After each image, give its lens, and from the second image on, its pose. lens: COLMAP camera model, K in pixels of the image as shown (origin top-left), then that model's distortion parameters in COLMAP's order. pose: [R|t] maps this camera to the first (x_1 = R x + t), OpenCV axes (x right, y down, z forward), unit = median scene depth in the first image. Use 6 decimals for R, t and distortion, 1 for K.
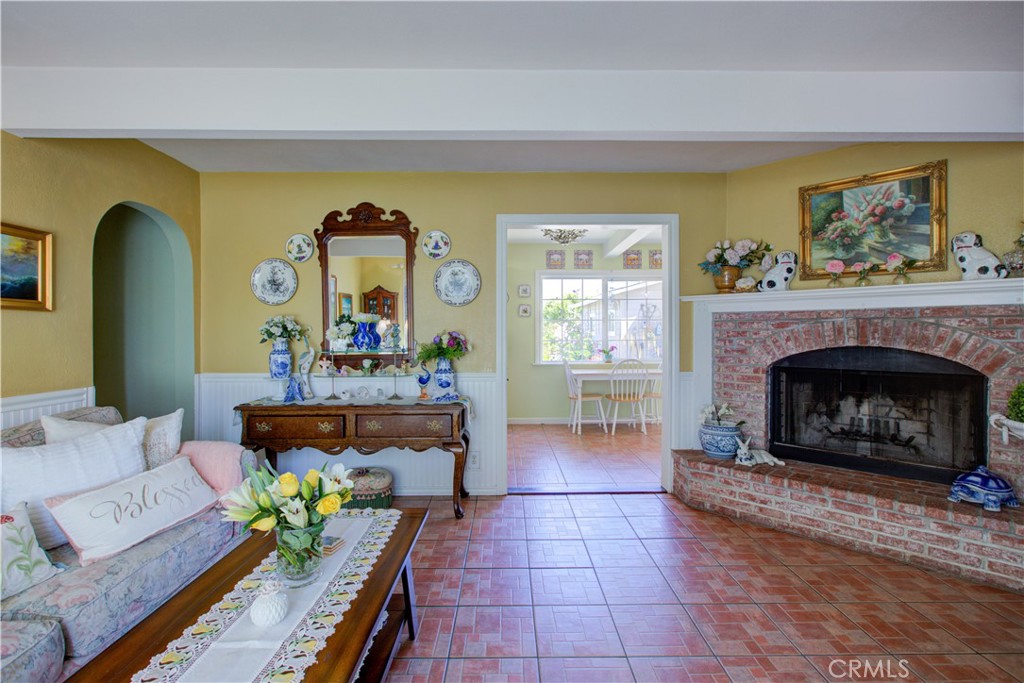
lens RADIAL K [[477.7, 0, 507.6], [0, 477.7, 333.9], [0, 0, 1]] dist [0.007035, 0.001905]
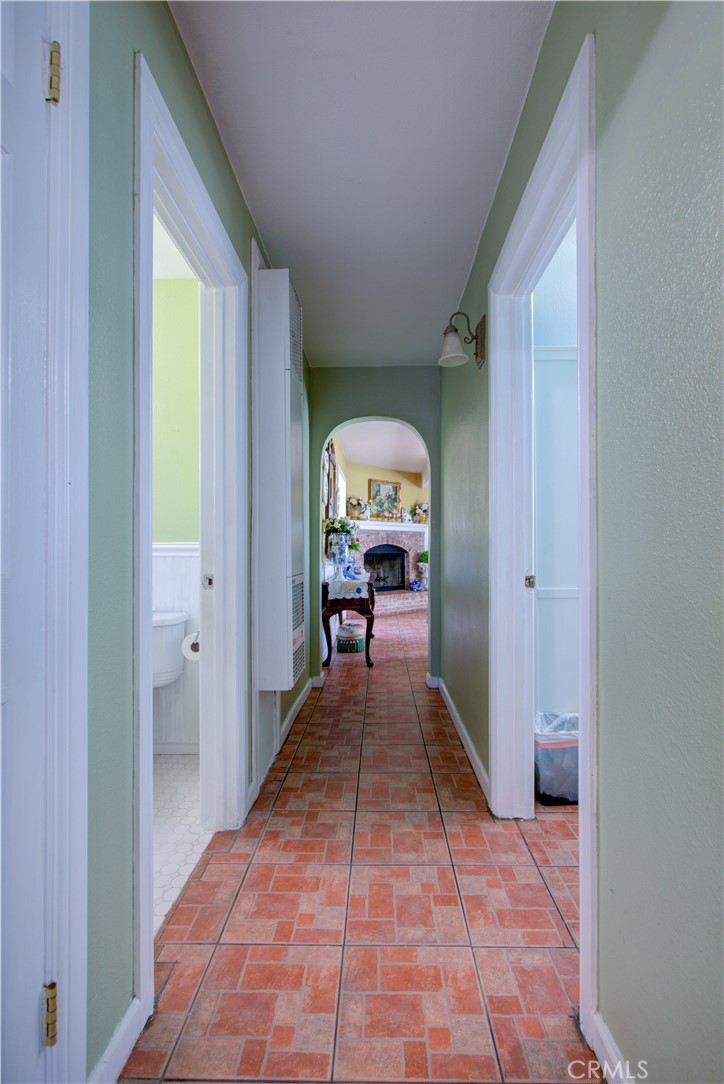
lens RADIAL K [[505.7, 0, 365.7], [0, 505.7, 550.2], [0, 0, 1]] dist [0.007035, 0.001905]
pose [[0.032554, 0.001373, 0.999469, -1.946123], [0.004314, 0.999990, -0.001514, 0.058848], [-0.999461, 0.004361, 0.032547, 0.947021]]
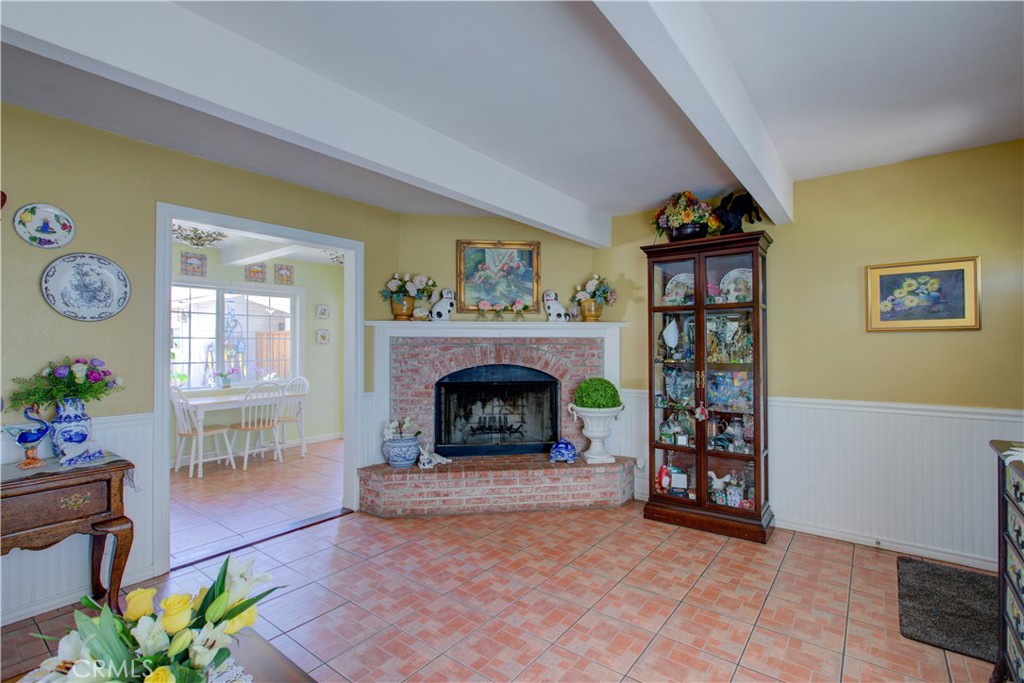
lens RADIAL K [[477.7, 0, 513.8], [0, 477.7, 346.5], [0, 0, 1]] dist [0.007035, 0.001905]
pose [[0.619582, 0.000534, 0.784932, -0.288812], [0.003312, 0.999989, -0.003295, -0.019232], [-0.784925, 0.004641, 0.619574, 0.103637]]
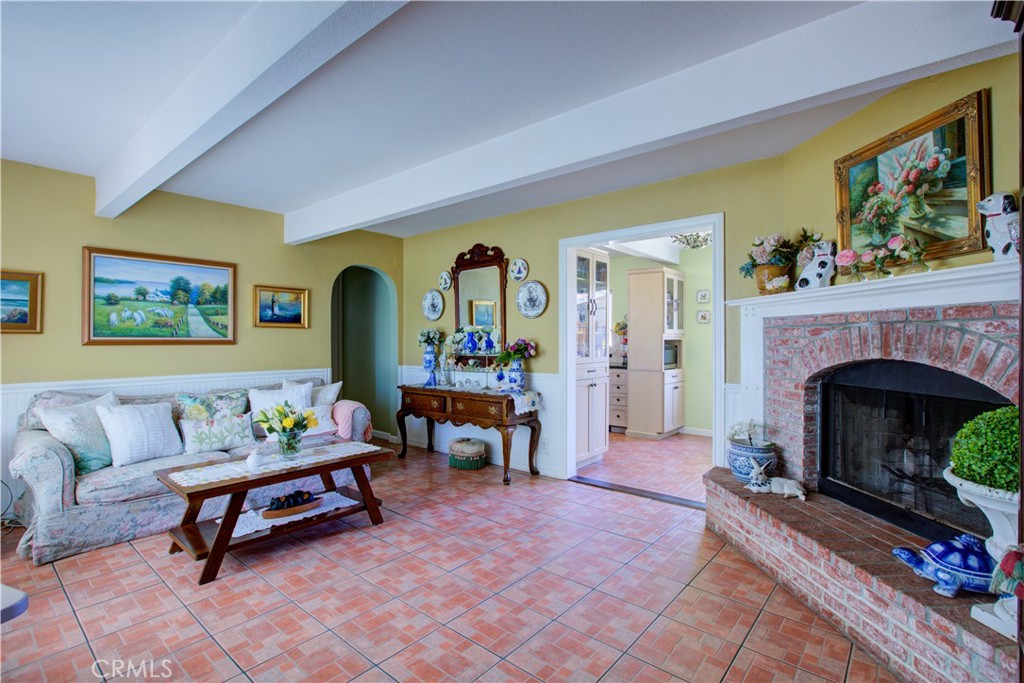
lens RADIAL K [[477.7, 0, 508.6], [0, 477.7, 338.3], [0, 0, 1]] dist [0.007035, 0.001905]
pose [[0.756555, 0.000585, -0.653930, 0.721072], [-0.004045, 0.999985, -0.003785, -0.002051], [0.653917, 0.005509, 0.756546, 0.034618]]
